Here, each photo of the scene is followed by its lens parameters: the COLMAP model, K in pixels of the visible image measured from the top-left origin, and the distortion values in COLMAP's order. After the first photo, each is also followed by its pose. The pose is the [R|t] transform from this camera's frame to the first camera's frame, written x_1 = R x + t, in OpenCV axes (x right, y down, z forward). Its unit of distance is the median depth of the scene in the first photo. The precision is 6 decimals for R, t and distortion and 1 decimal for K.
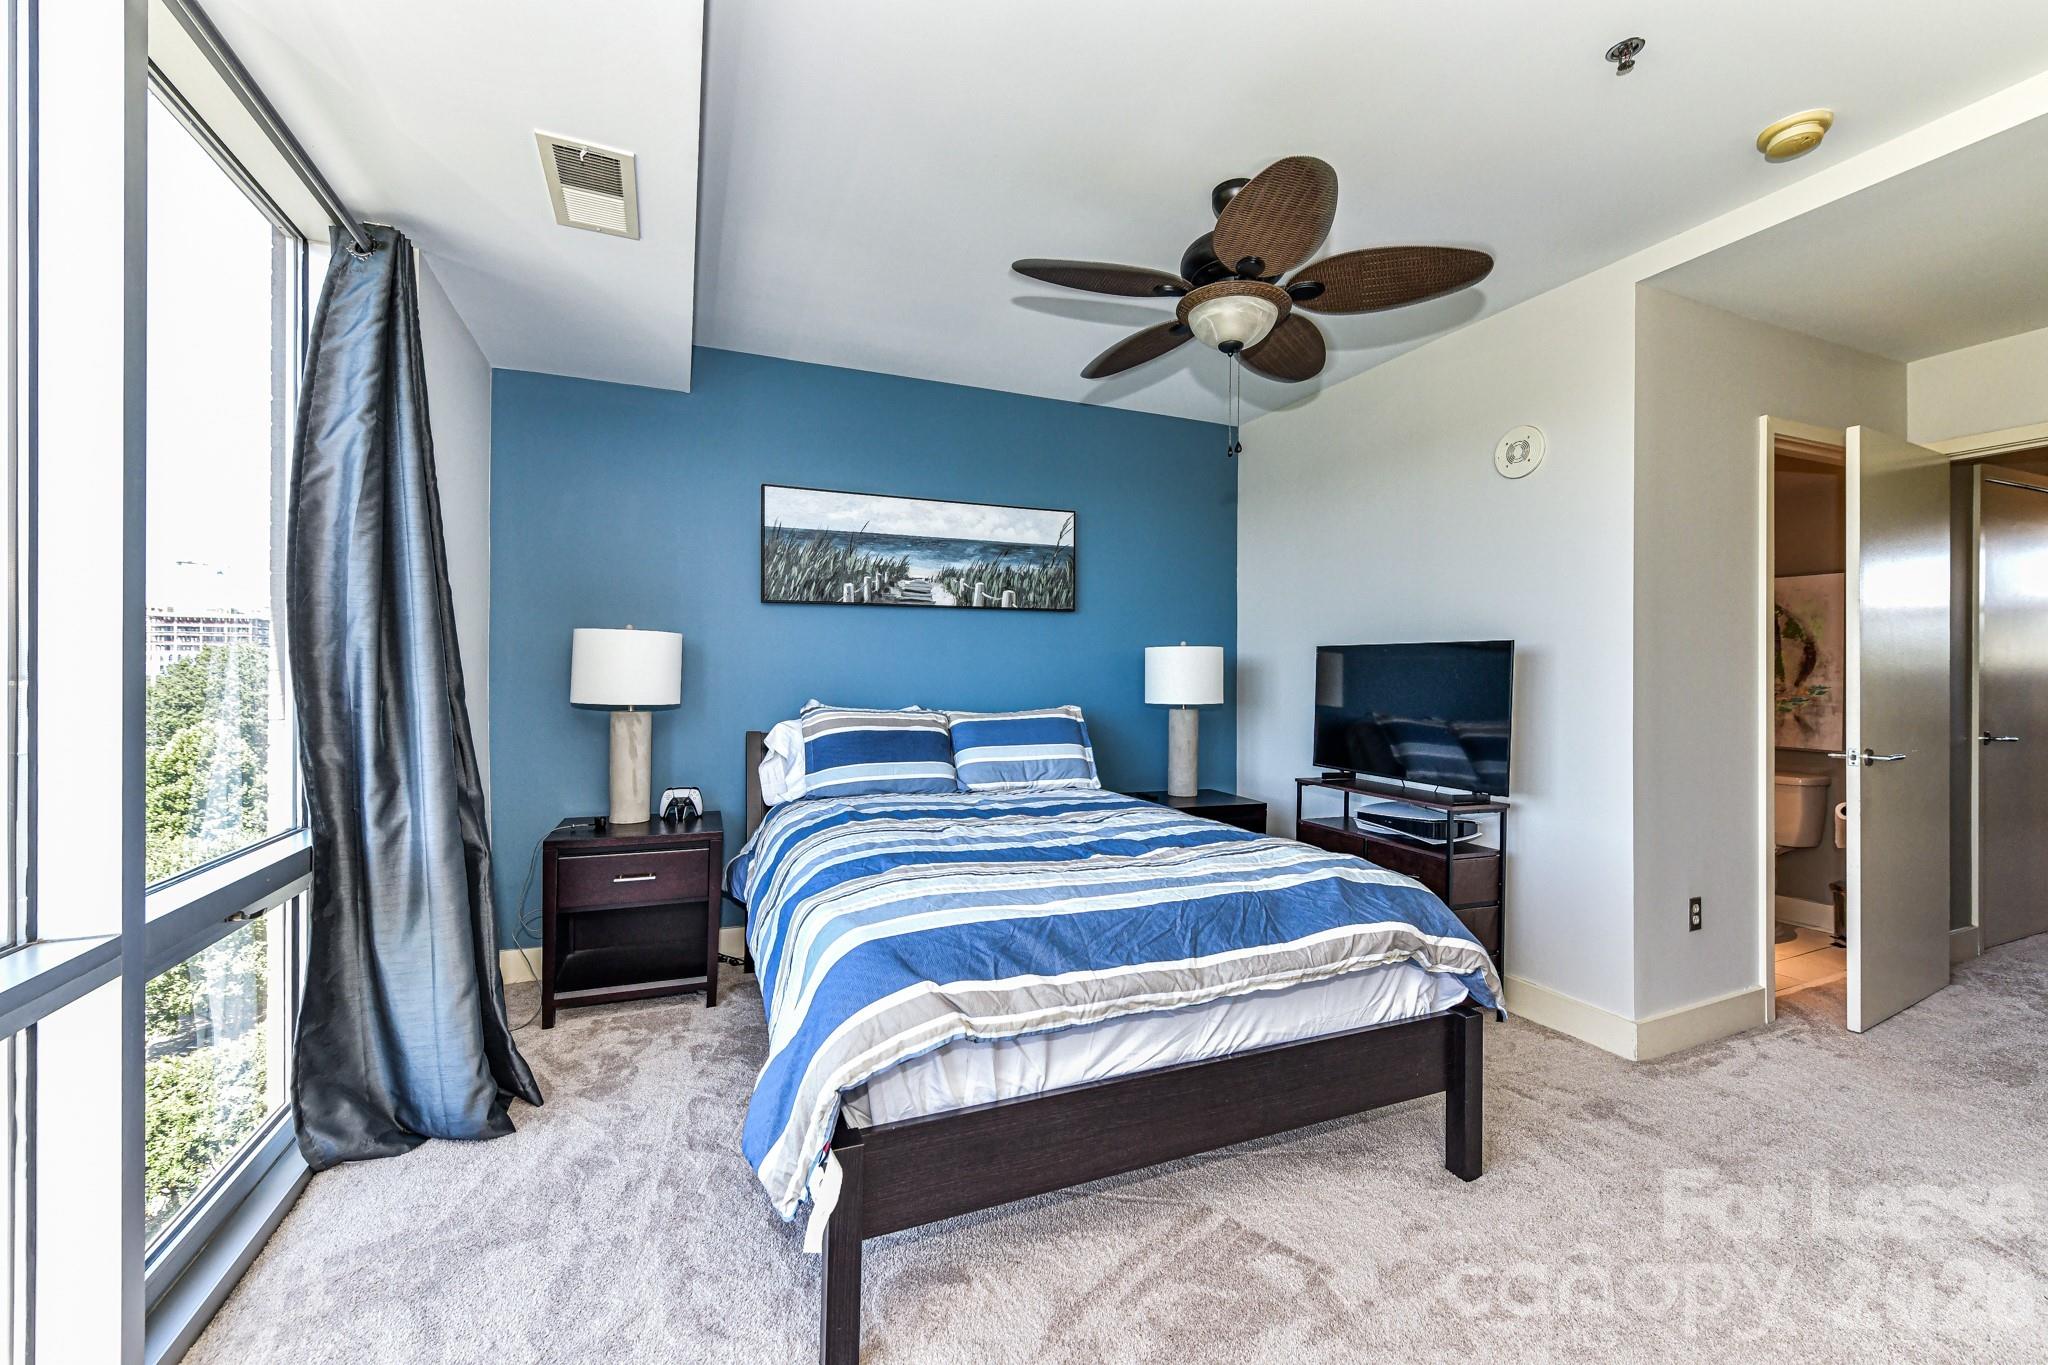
lens RADIAL K [[804.3, 0, 1018.9], [0, 804.3, 669.9], [0, 0, 1]] dist [0.001311, -0.000844]
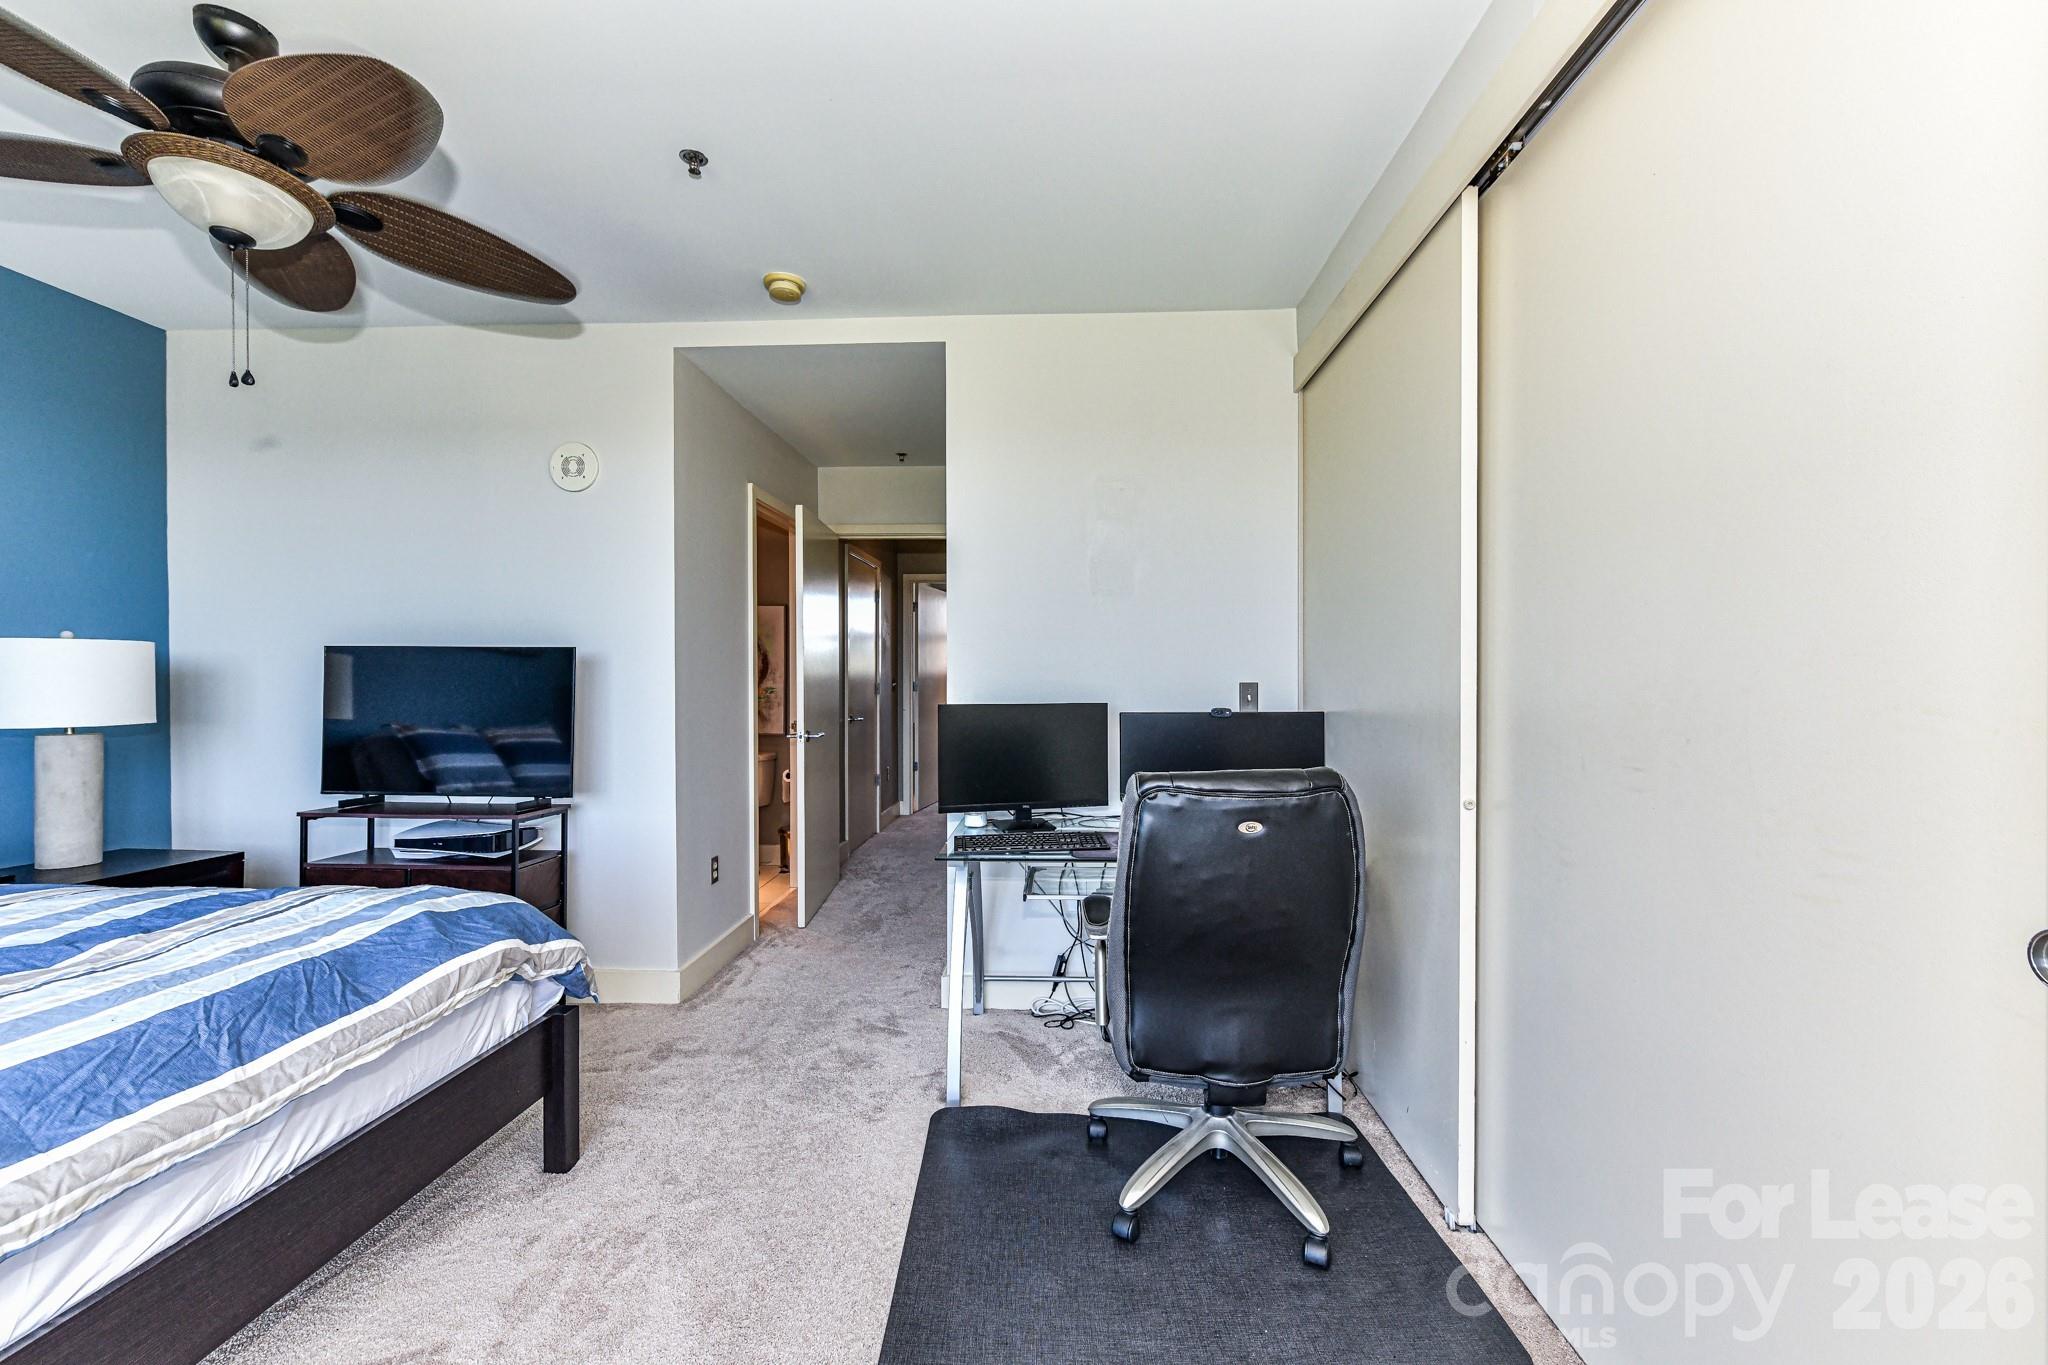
lens RADIAL K [[804.3, 0, 1024.3], [0, 804.3, 686.3], [0, 0, 1]] dist [0.001311, -0.000844]
pose [[0.436603, -0.011151, 0.899585, -0.069926], [-0.002430, 0.999905, 0.013574, -0.001543], [-0.899651, -0.008113, 0.436535, 0.017699]]
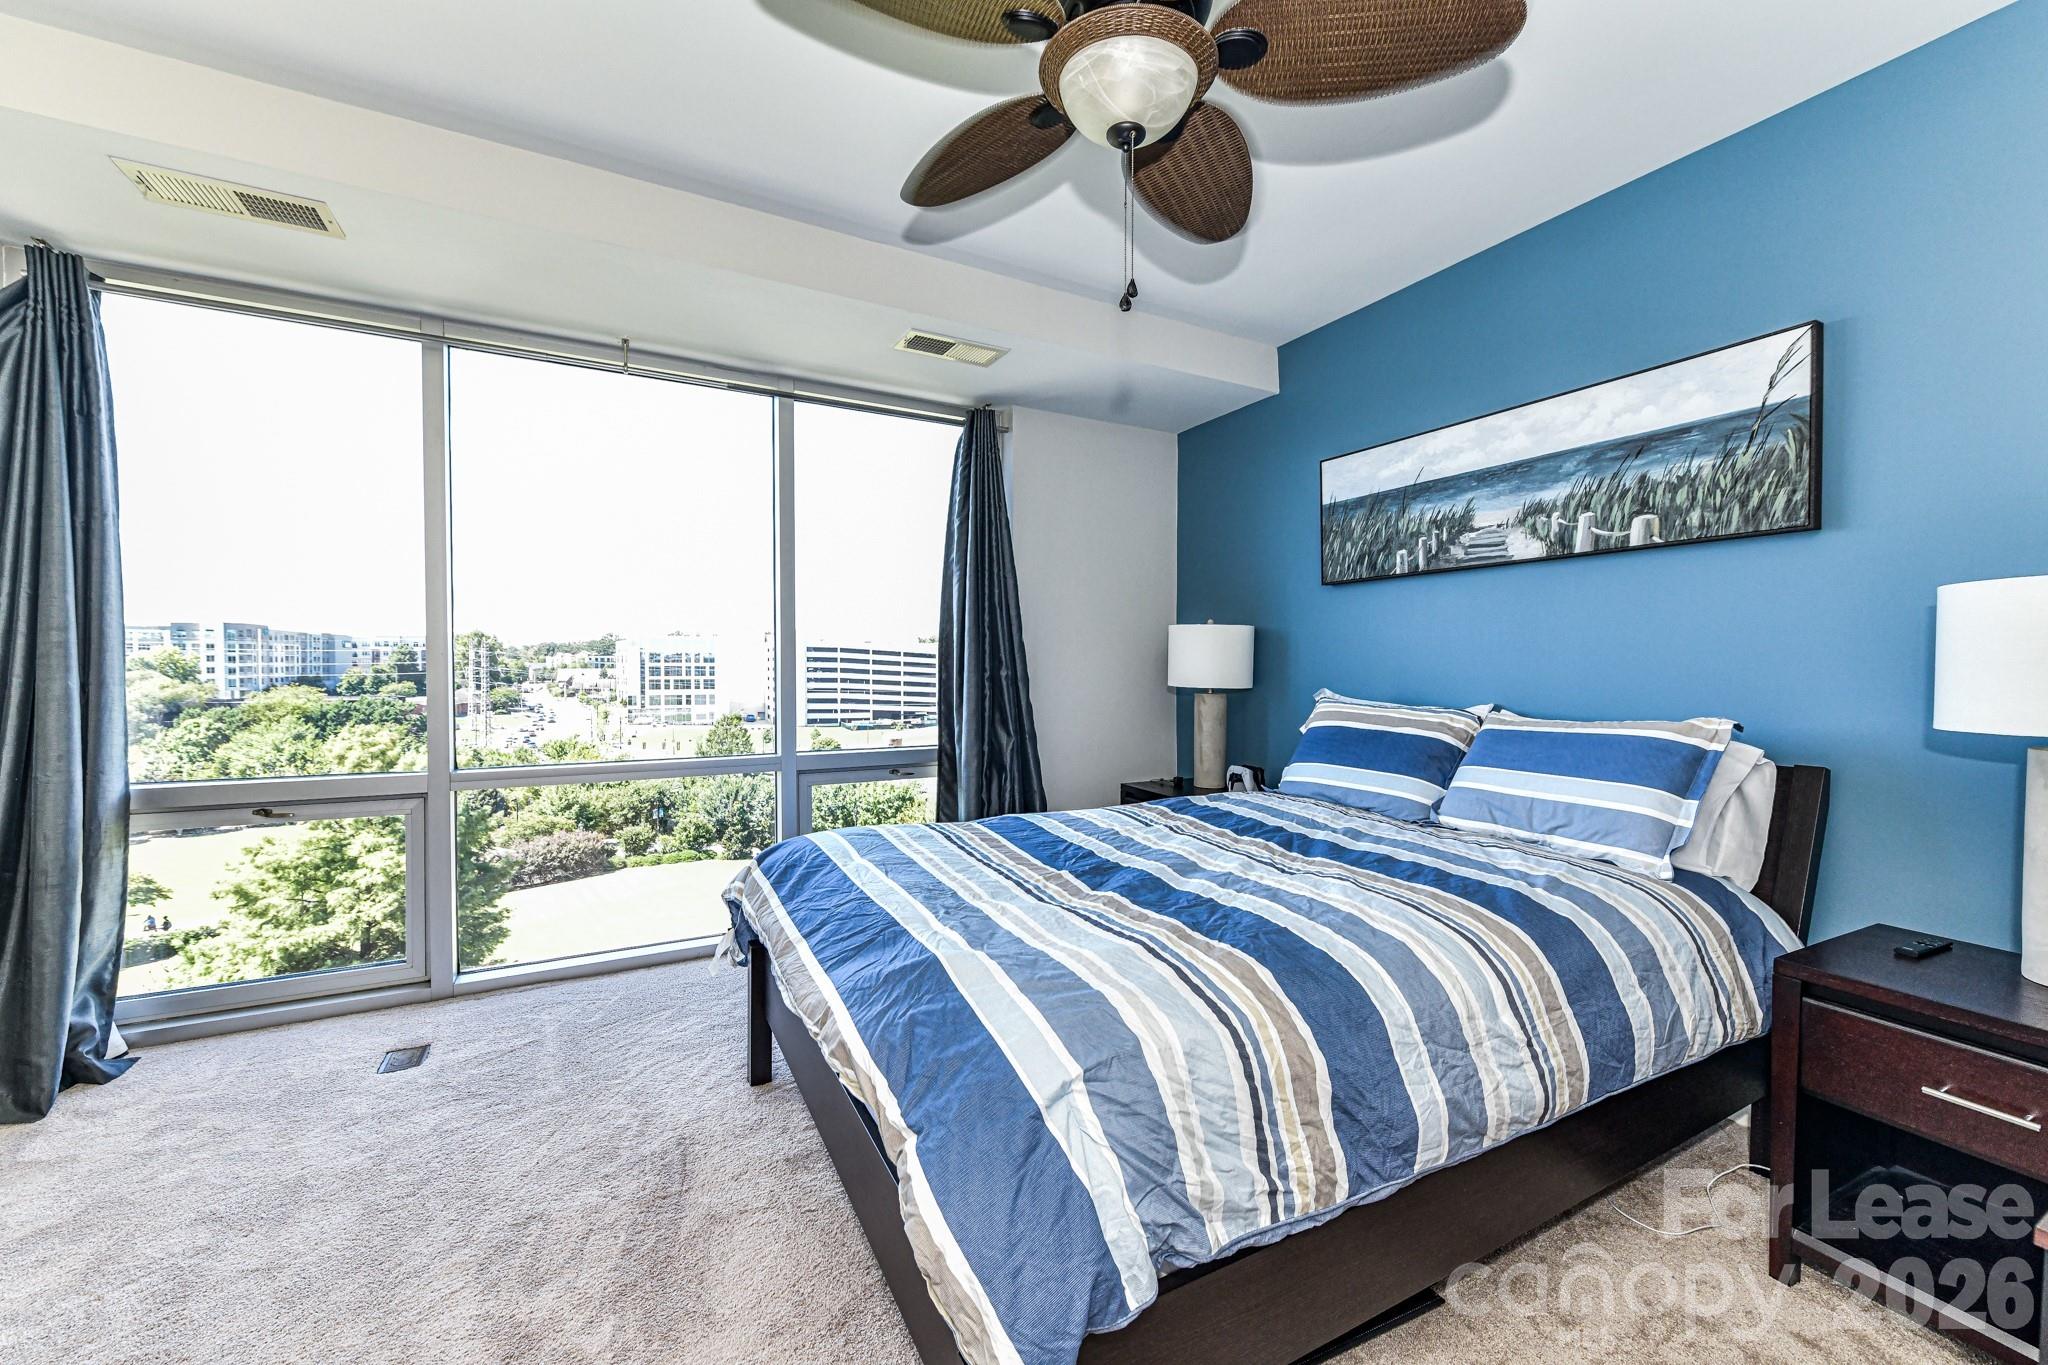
lens RADIAL K [[804.3, 0, 1025.3], [0, 804.3, 678.6], [0, 0, 1]] dist [0.001311, -0.000844]
pose [[0.087790, 0.009007, -0.996098, 1.335292], [-0.009117, 0.999925, 0.008238, 0.046112], [0.996097, 0.008358, 0.087865, 1.279421]]
